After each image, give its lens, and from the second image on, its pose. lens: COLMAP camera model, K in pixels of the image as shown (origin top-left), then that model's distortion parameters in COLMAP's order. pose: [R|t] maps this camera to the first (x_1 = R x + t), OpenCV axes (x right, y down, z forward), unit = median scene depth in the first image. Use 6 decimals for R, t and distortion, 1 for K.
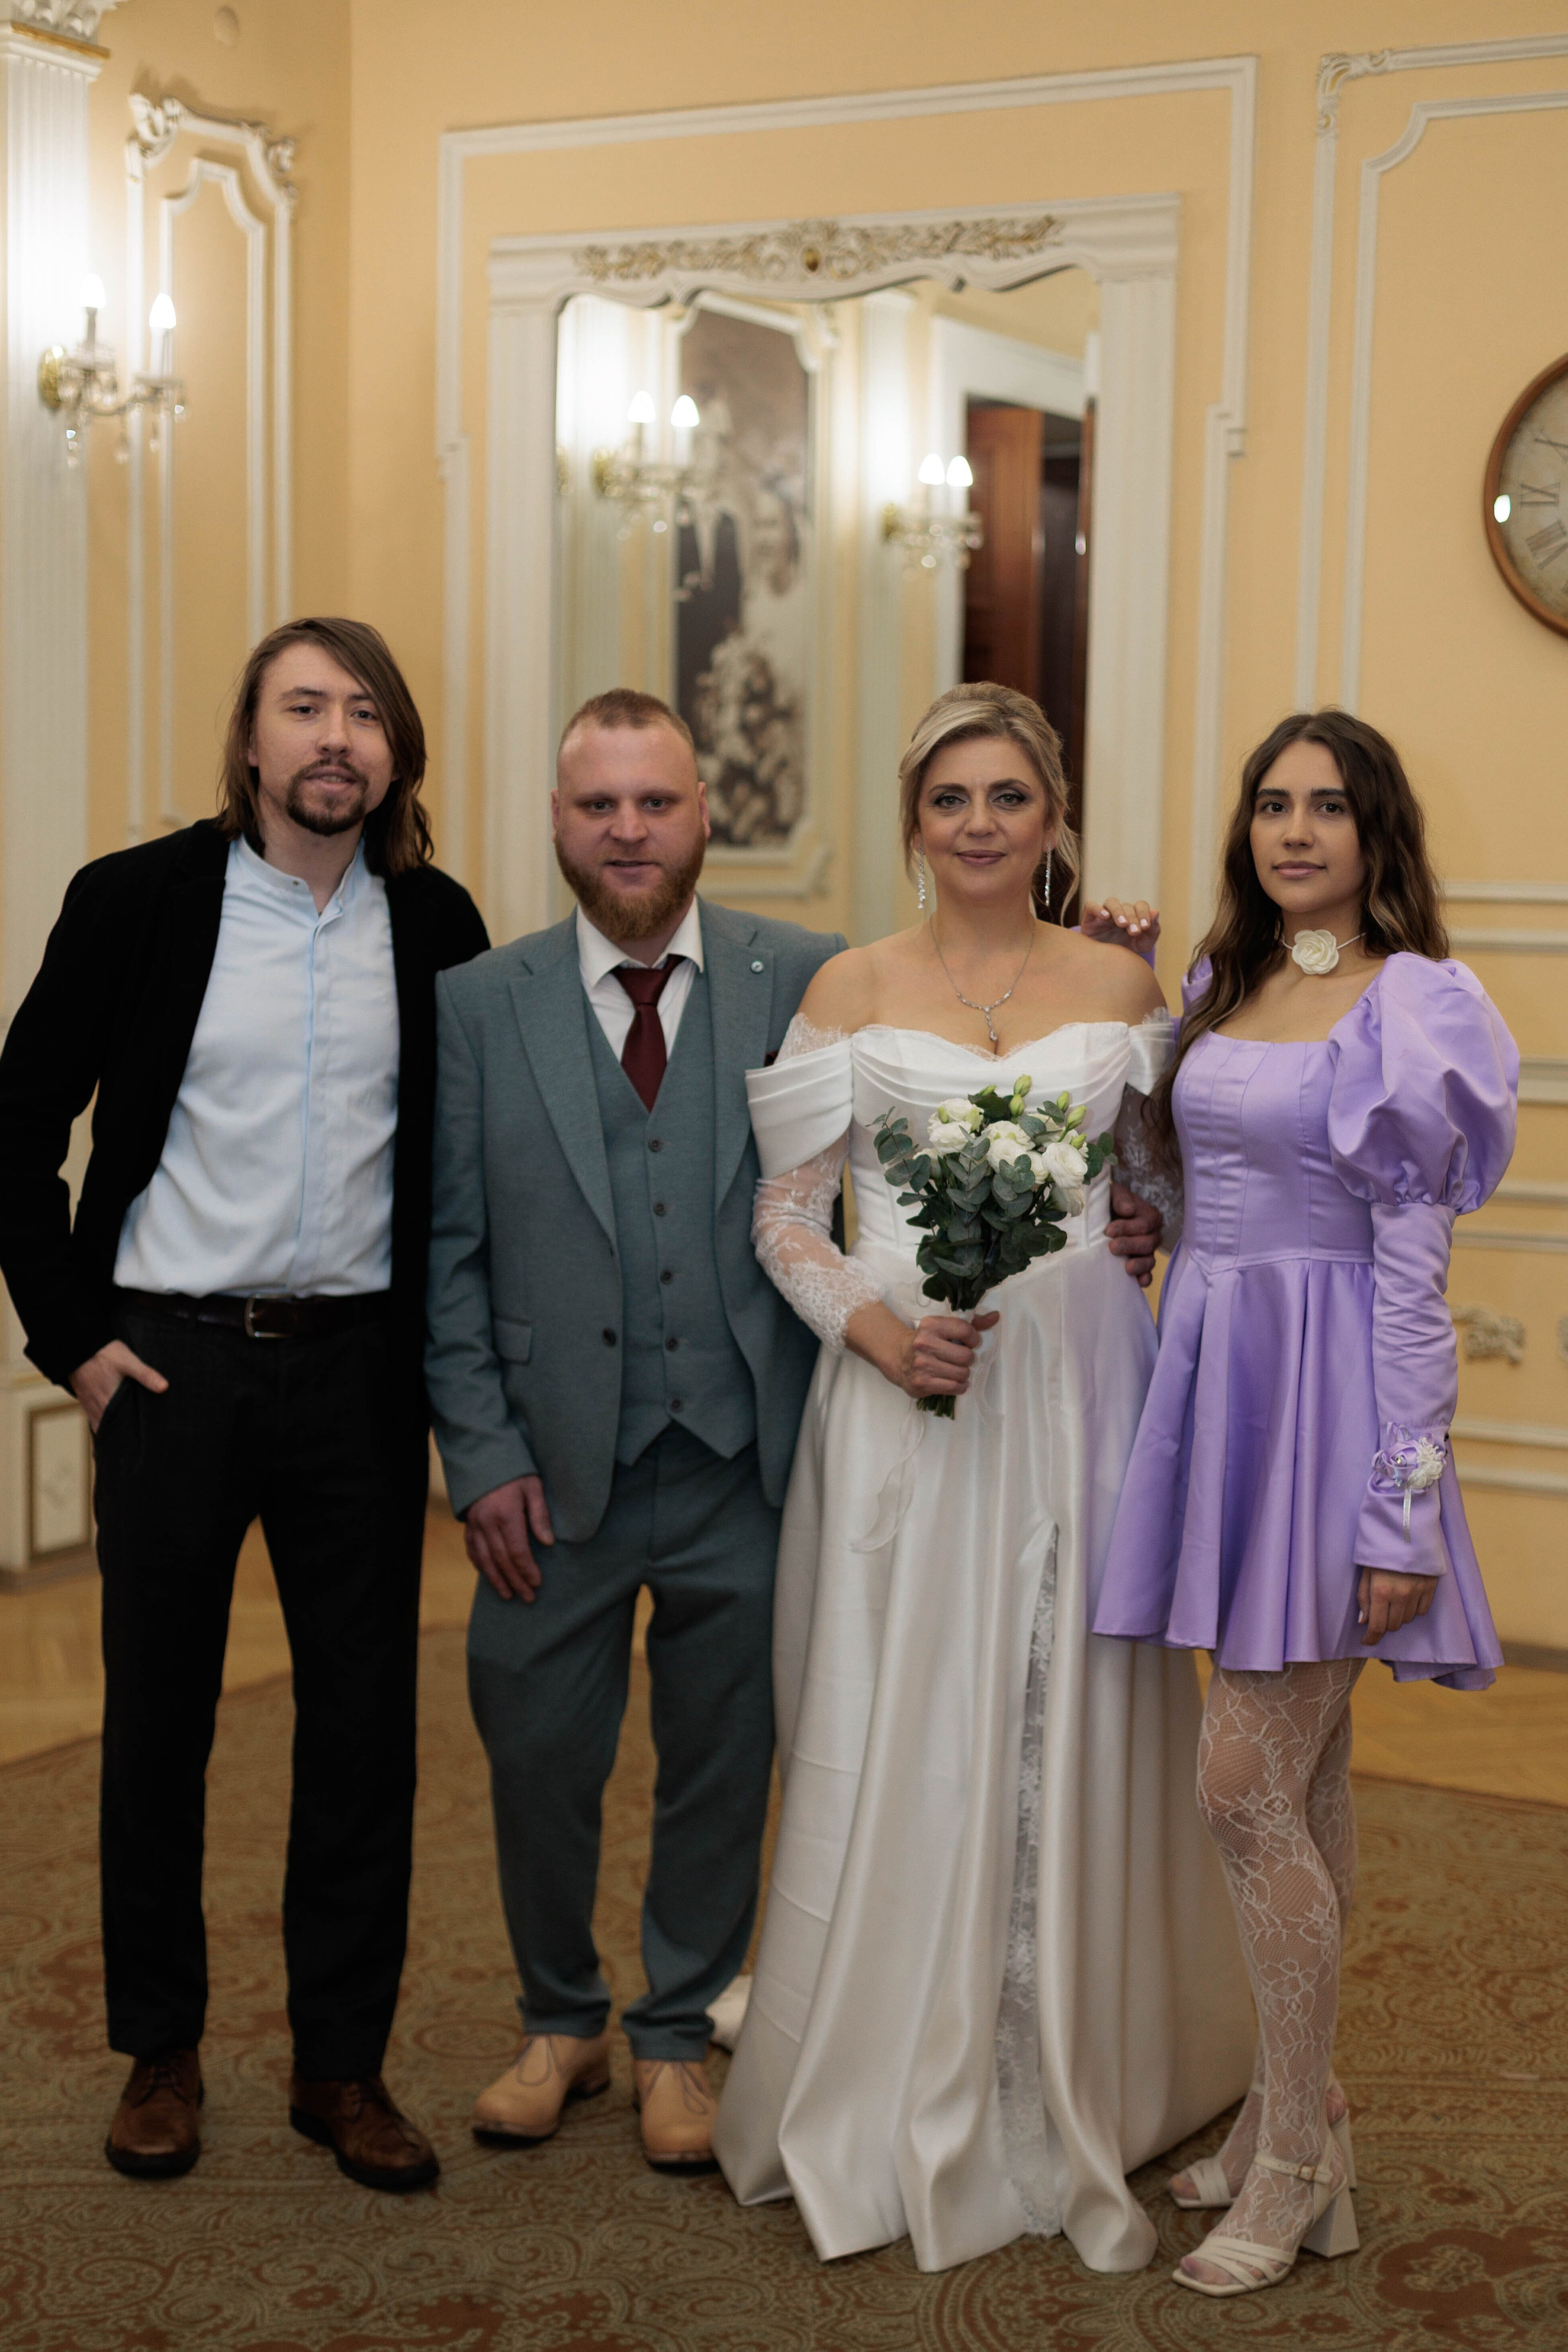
lens RADIAL K [[3765.6, 0, 816.6], [0, 3765.6, 1243.6], [0, 0, 1]] dist [-0.039502, 0.000000]
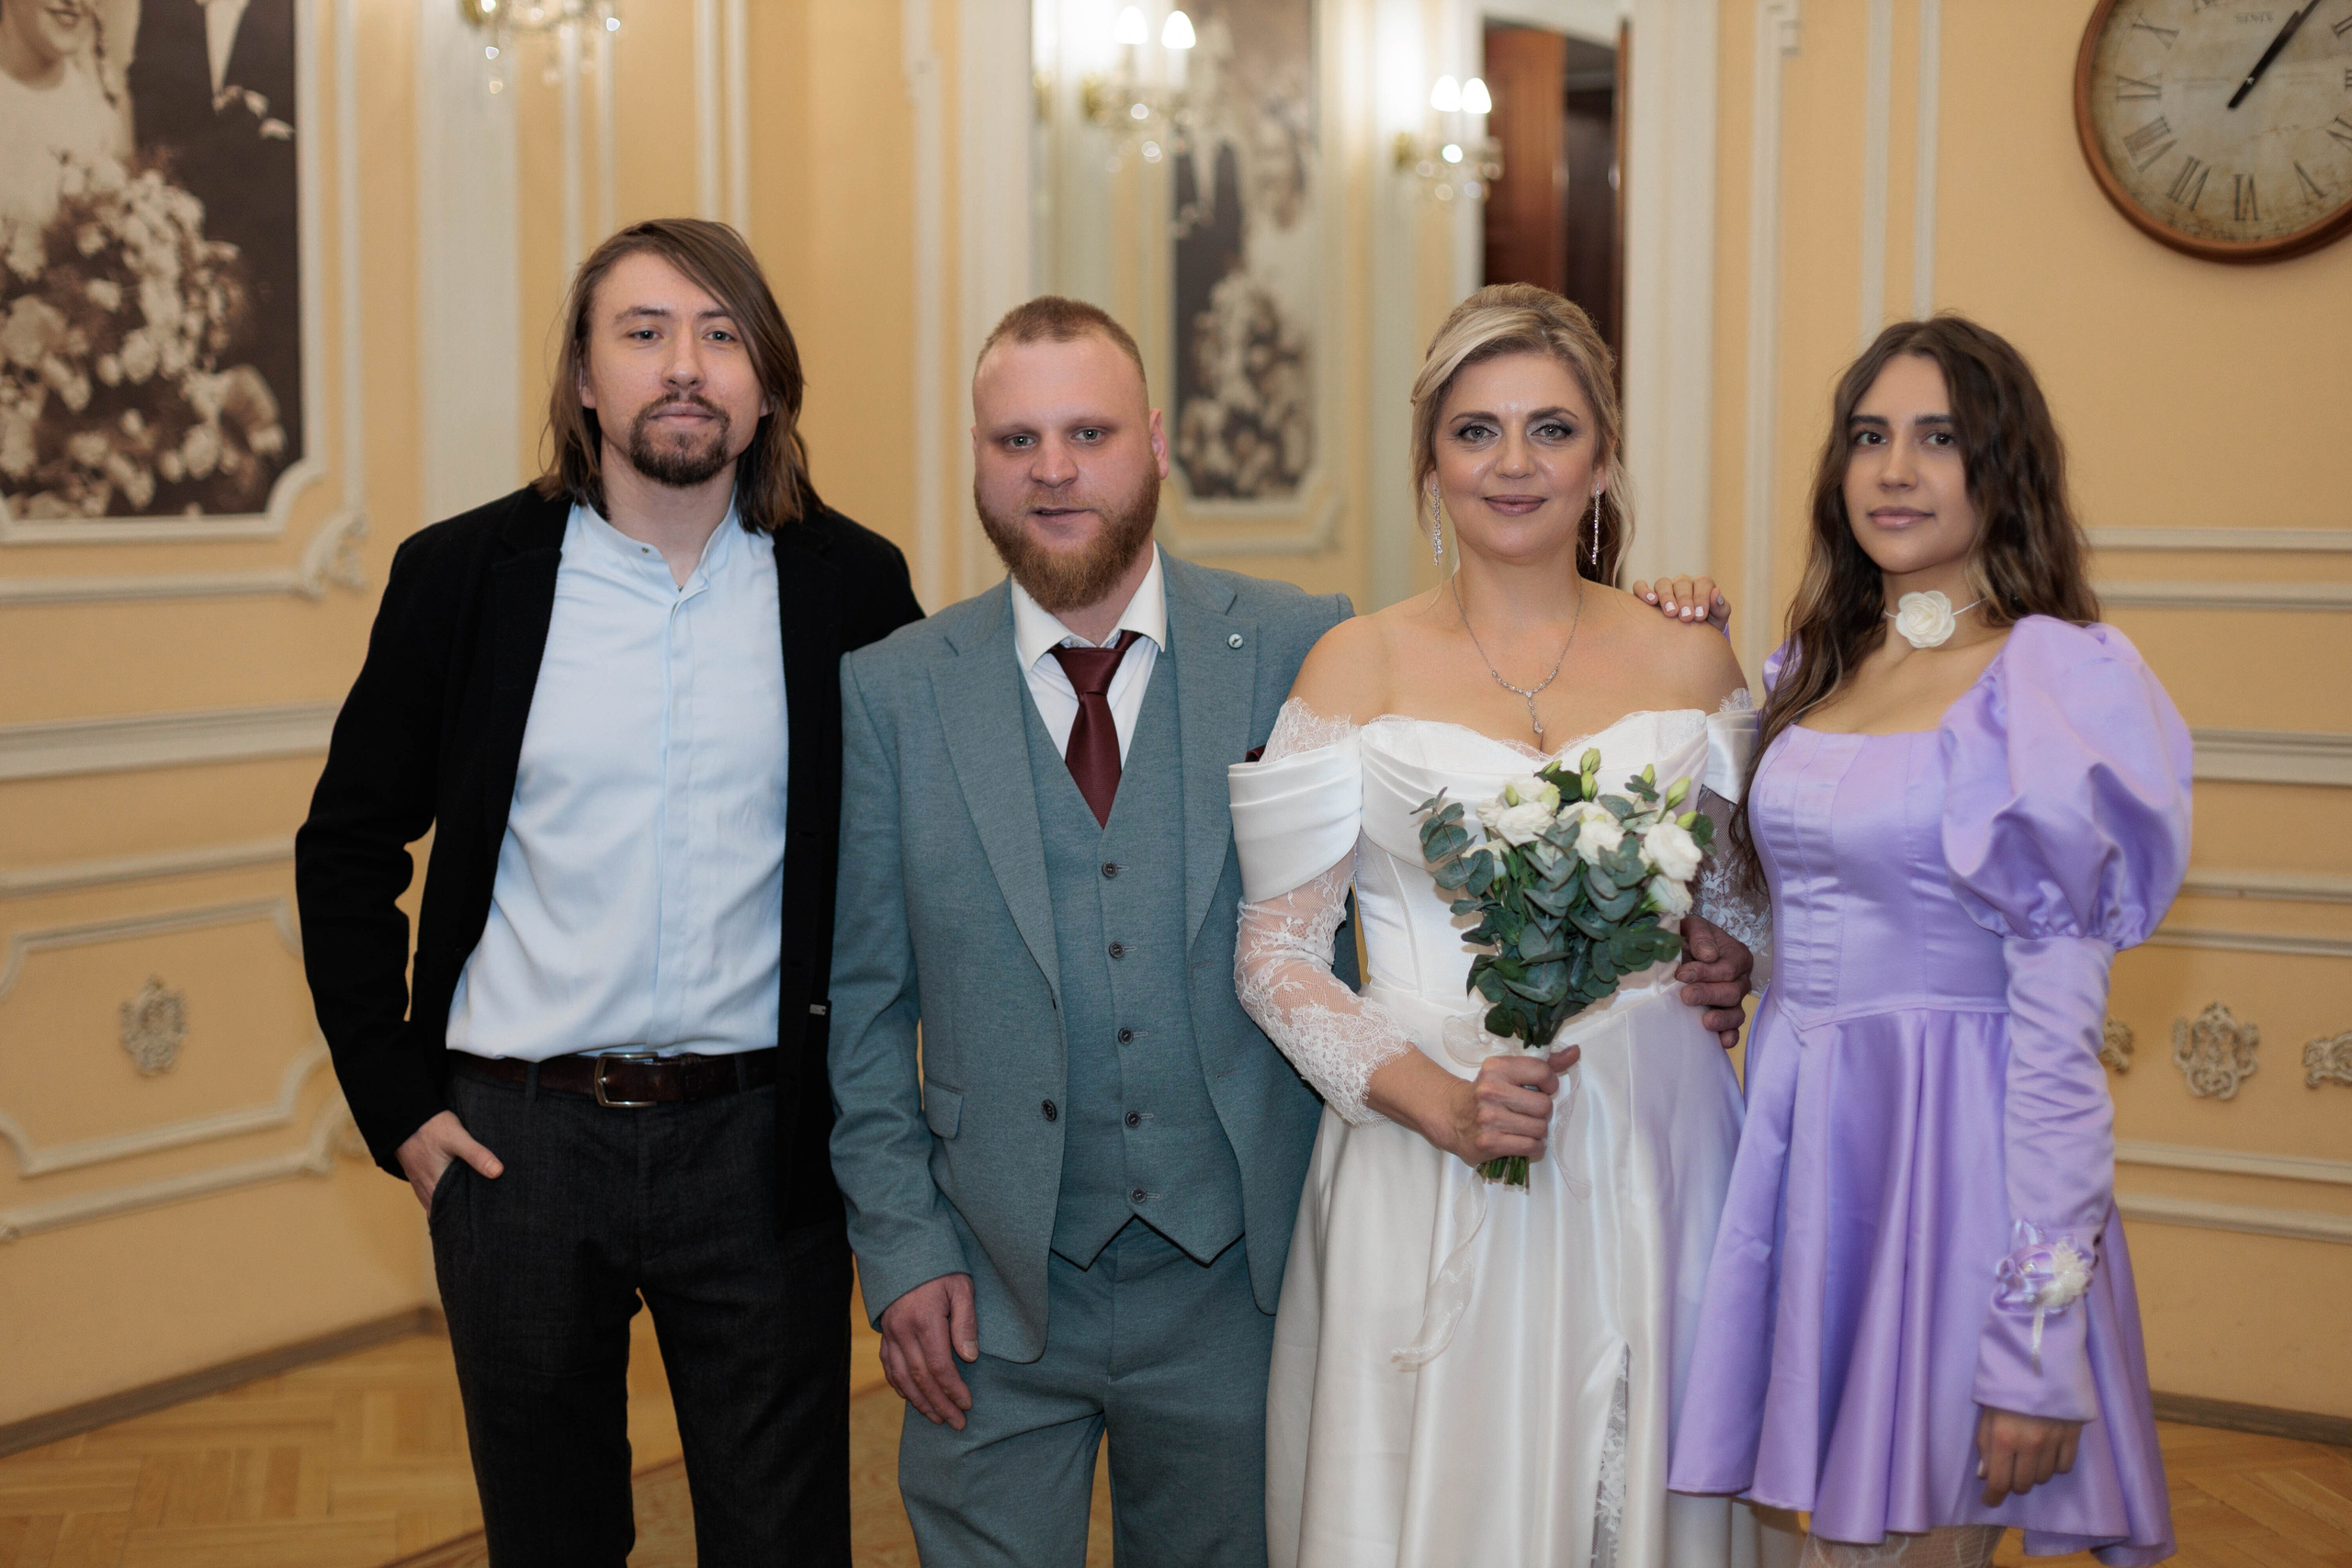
lens RADIAL K [[3765.2, 0, 1191.4], [0, 3765.2, 787.4], [0, 0, 1]] dist [-0.039502, 0.000000]
pose [[0.999161, -0.010681, -0.039525, 0.005633], [0.009509, 0.999513, -0.029728, -0.017959], [0.039823, 0.029327, 0.998776, 0.184911]]
